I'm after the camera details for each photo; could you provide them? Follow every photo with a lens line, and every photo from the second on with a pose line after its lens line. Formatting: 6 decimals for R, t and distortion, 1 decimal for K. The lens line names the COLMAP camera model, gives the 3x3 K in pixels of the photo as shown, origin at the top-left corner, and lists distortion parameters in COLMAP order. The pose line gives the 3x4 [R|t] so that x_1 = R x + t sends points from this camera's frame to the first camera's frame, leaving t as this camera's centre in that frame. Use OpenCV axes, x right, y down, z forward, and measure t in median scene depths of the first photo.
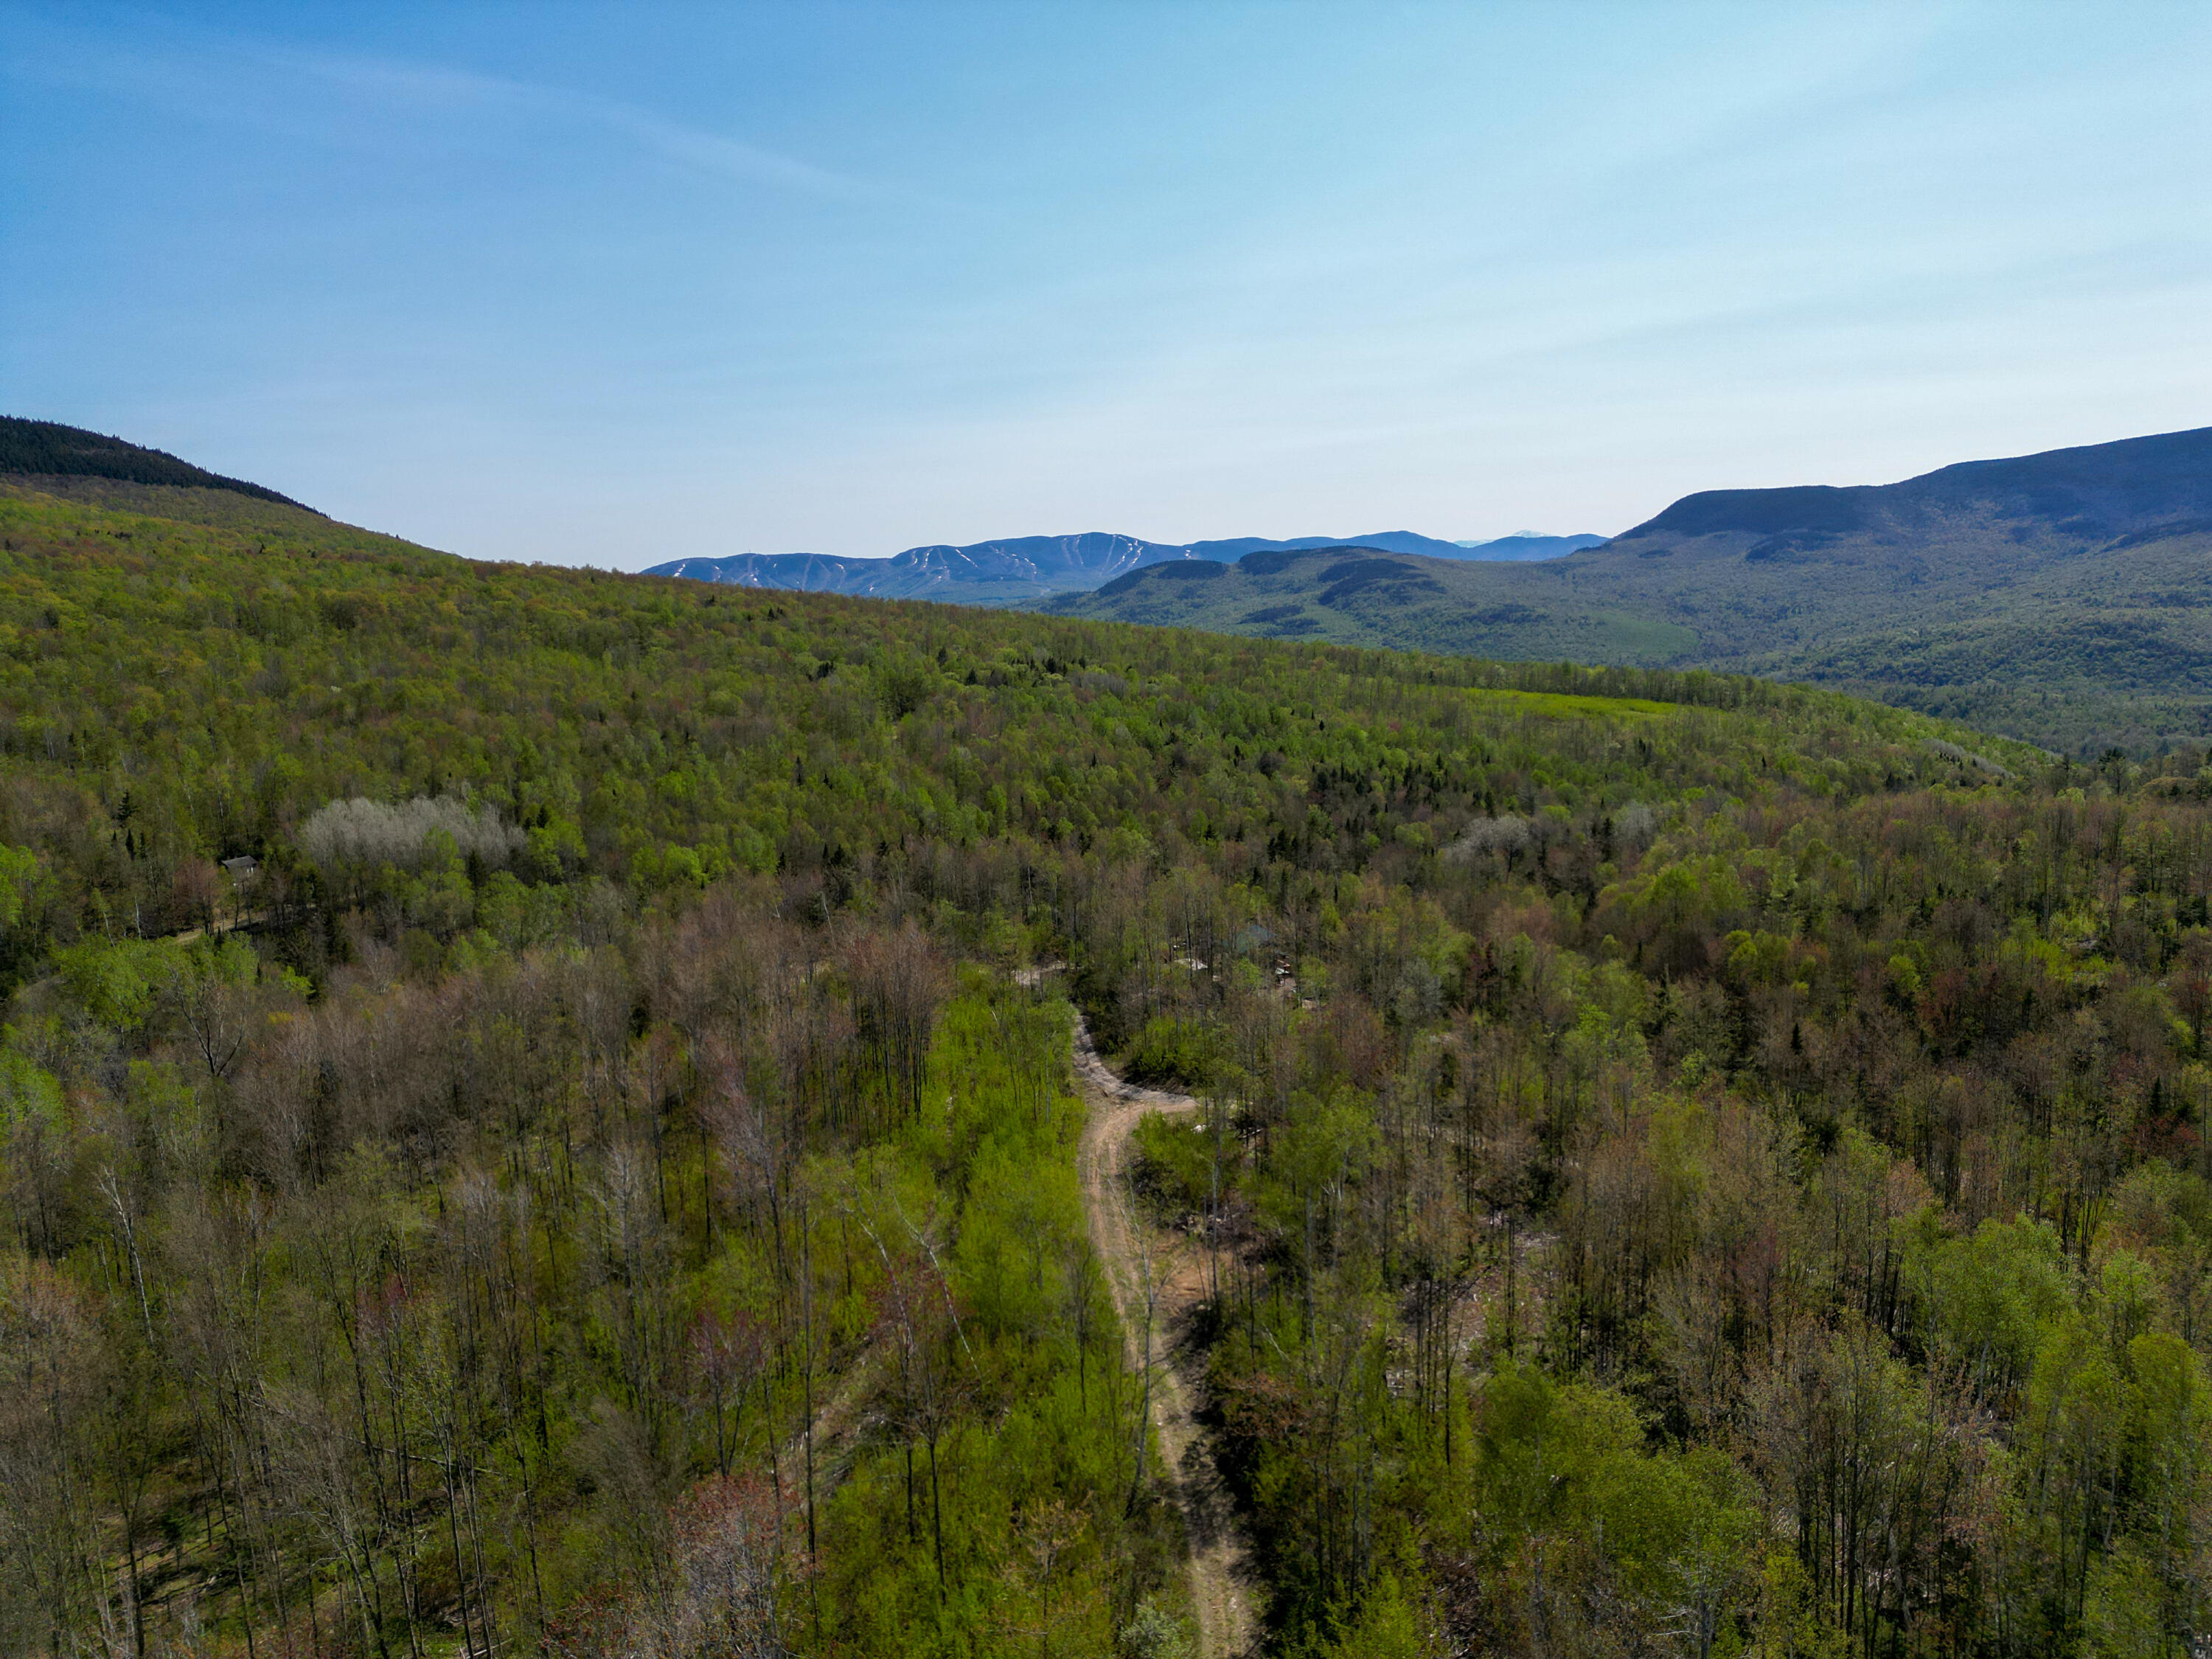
lens RADIAL K [[1534.9, 0, 1103.0], [0, 1534.9, 828.2], [0, 0, 1]] dist [0.090597, -0.095090]
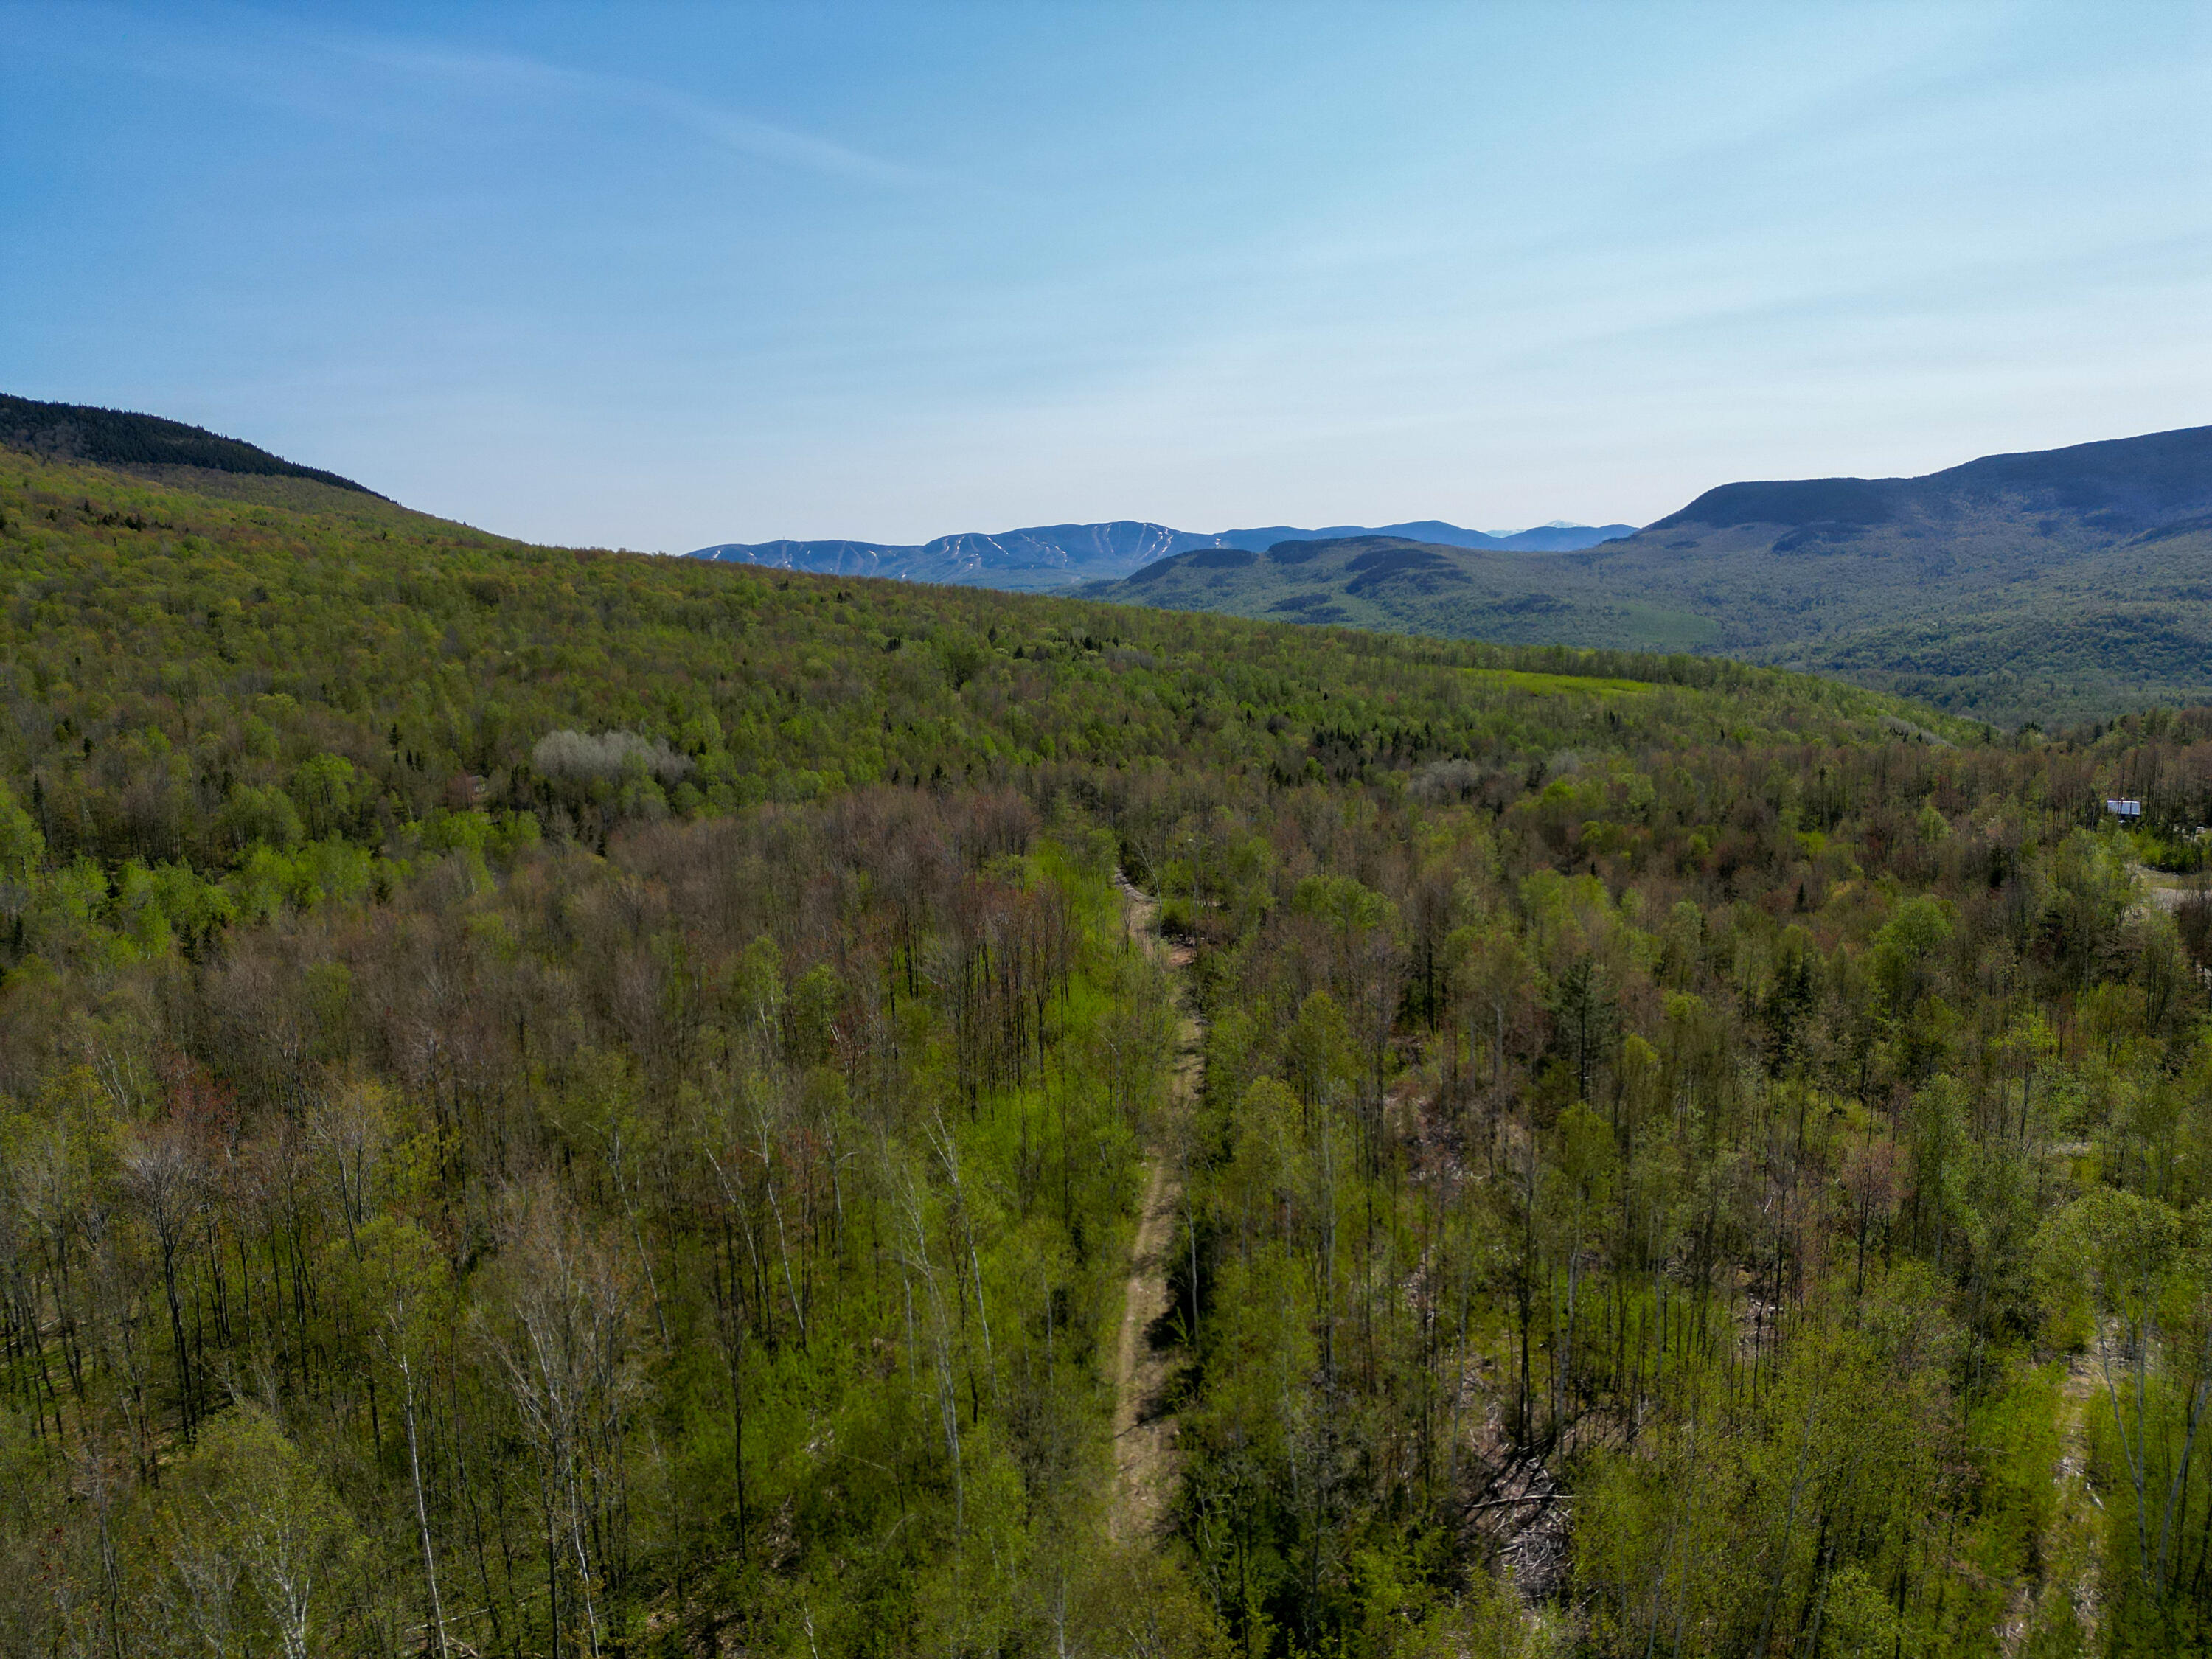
lens RADIAL K [[1534.9, 0, 1103.0], [0, 1534.9, 828.2], [0, 0, 1]] dist [0.090597, -0.095090]
pose [[0.999801, 0.008522, -0.018053, -0.001091], [-0.008388, 0.999937, 0.007490, 0.018502], [0.018116, -0.007337, 0.999809, -0.111354]]
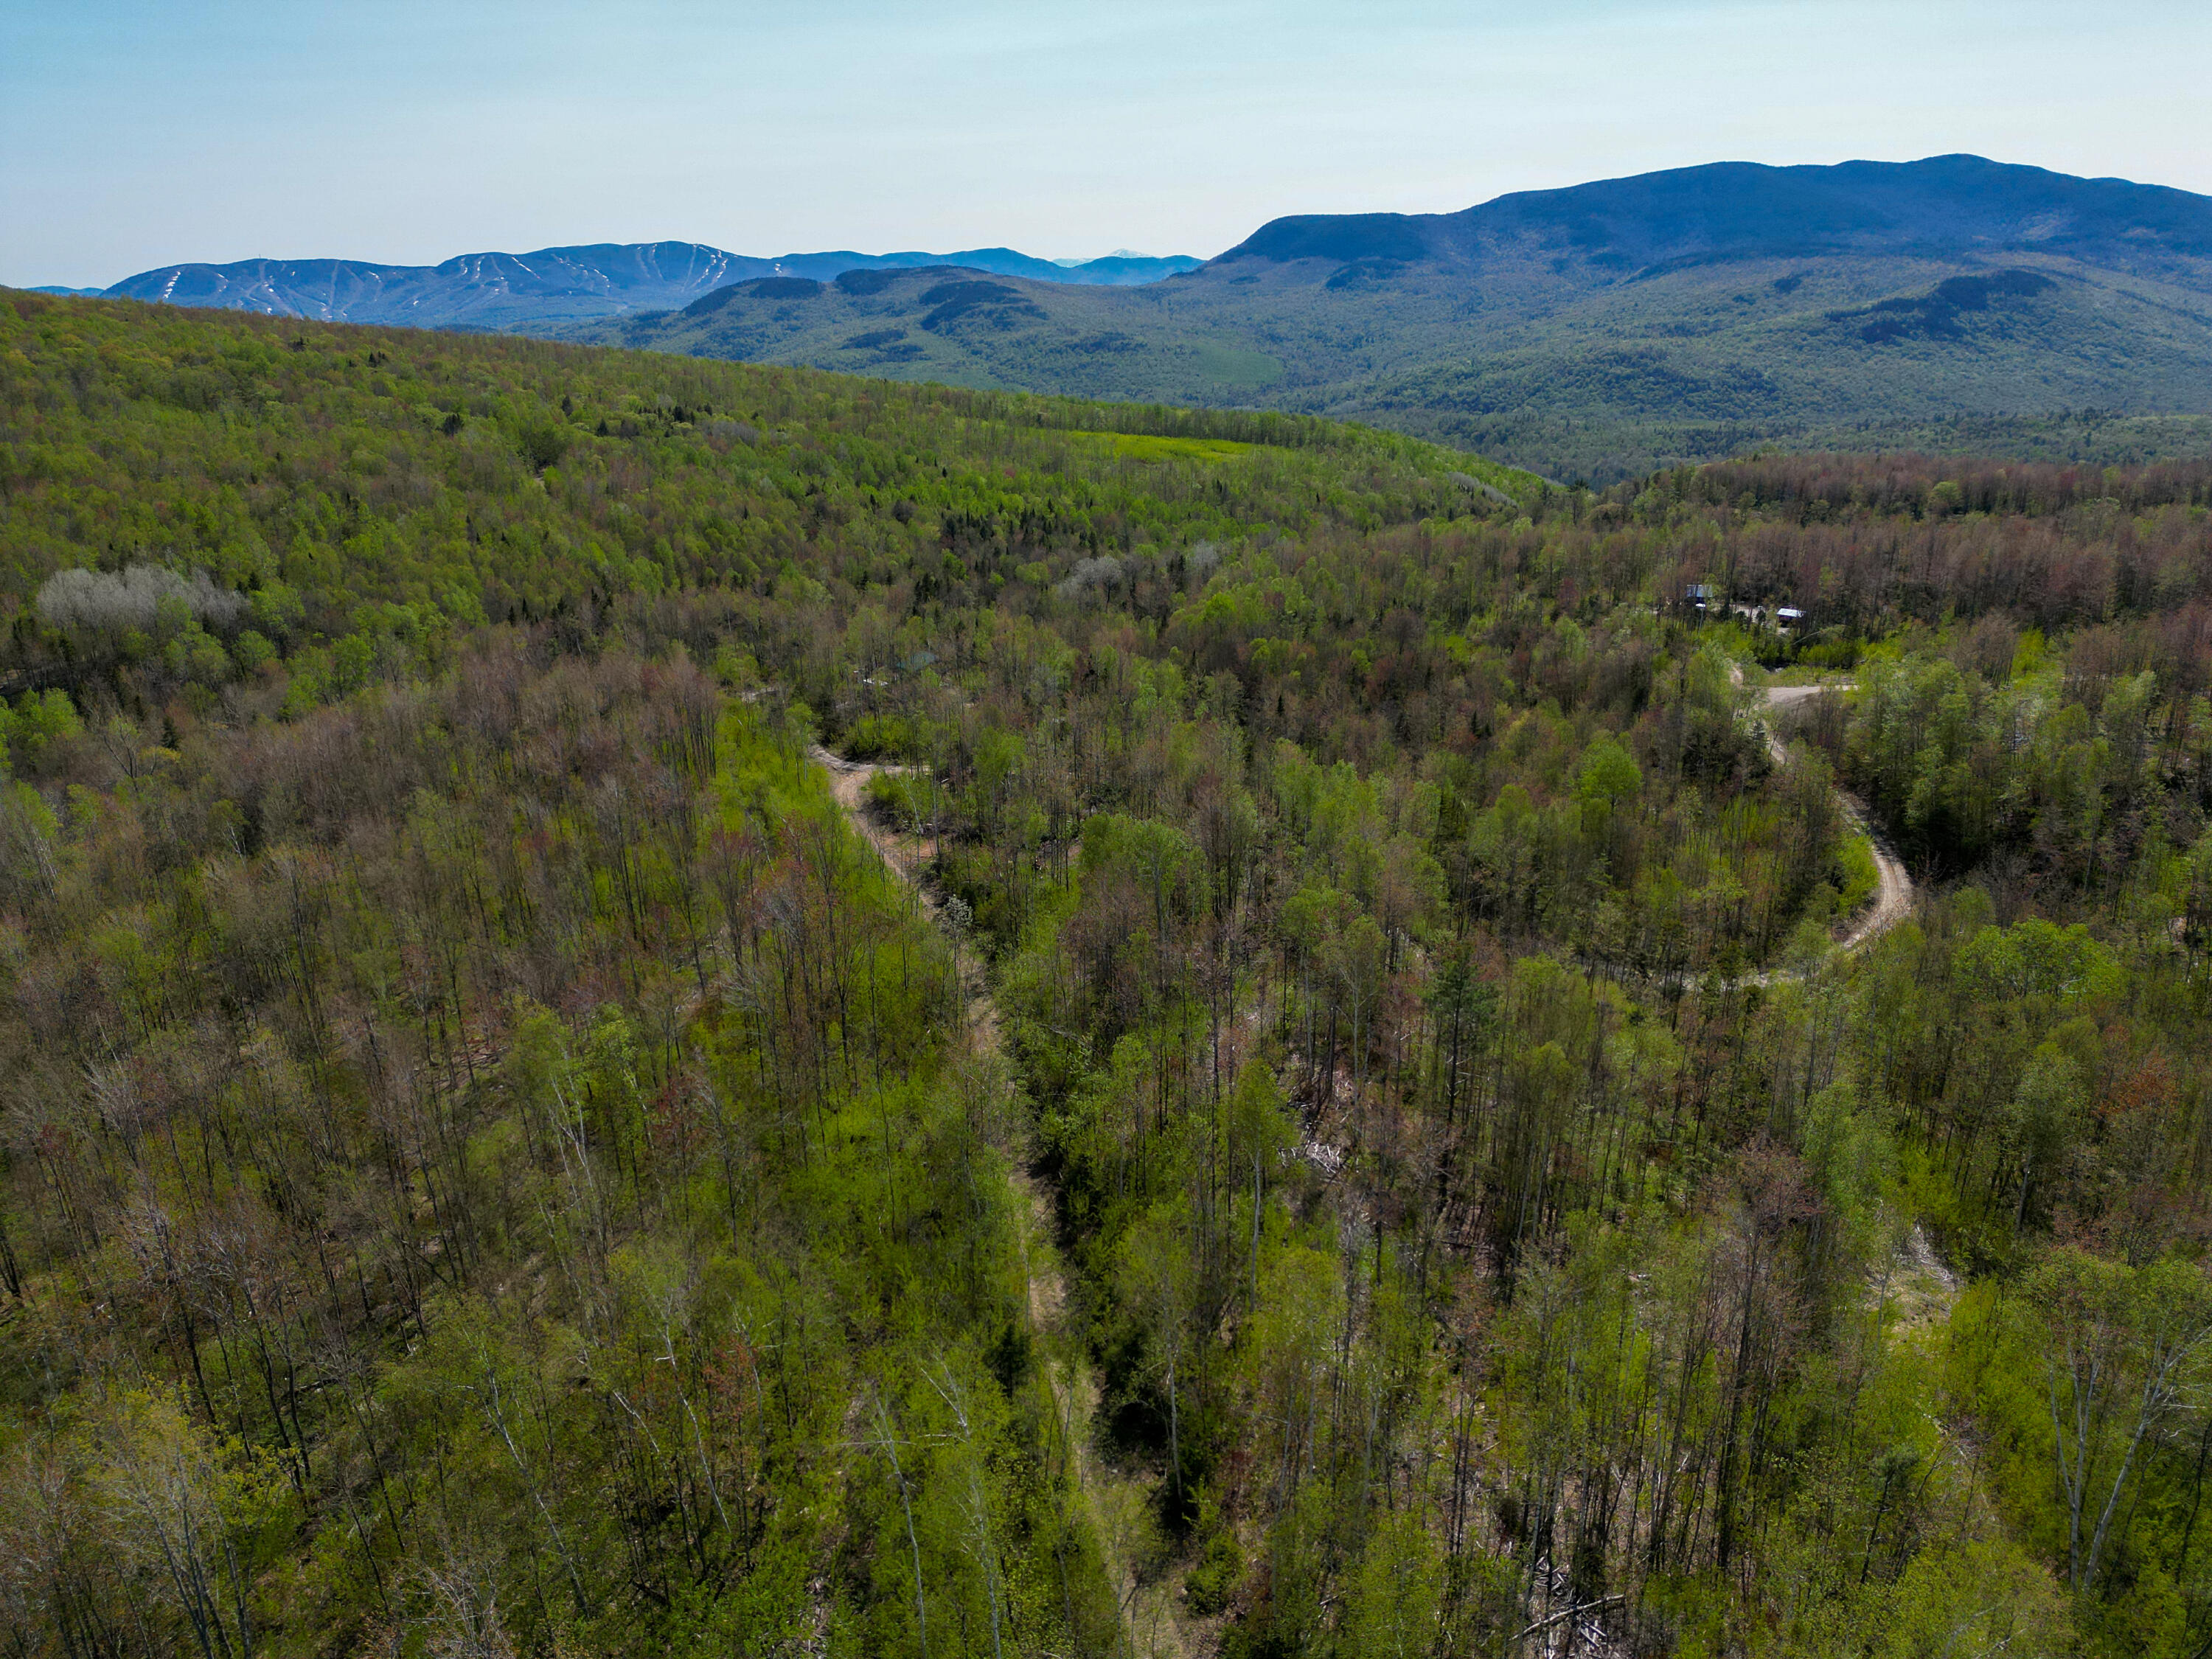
lens RADIAL K [[1534.9, 0, 1103.0], [0, 1534.9, 828.2], [0, 0, 1]] dist [0.090597, -0.095090]
pose [[0.968978, -0.072268, 0.236346, -0.020719], [0.031294, 0.984473, 0.172724, -0.002873], [-0.245159, -0.159969, 0.956194, -0.093886]]
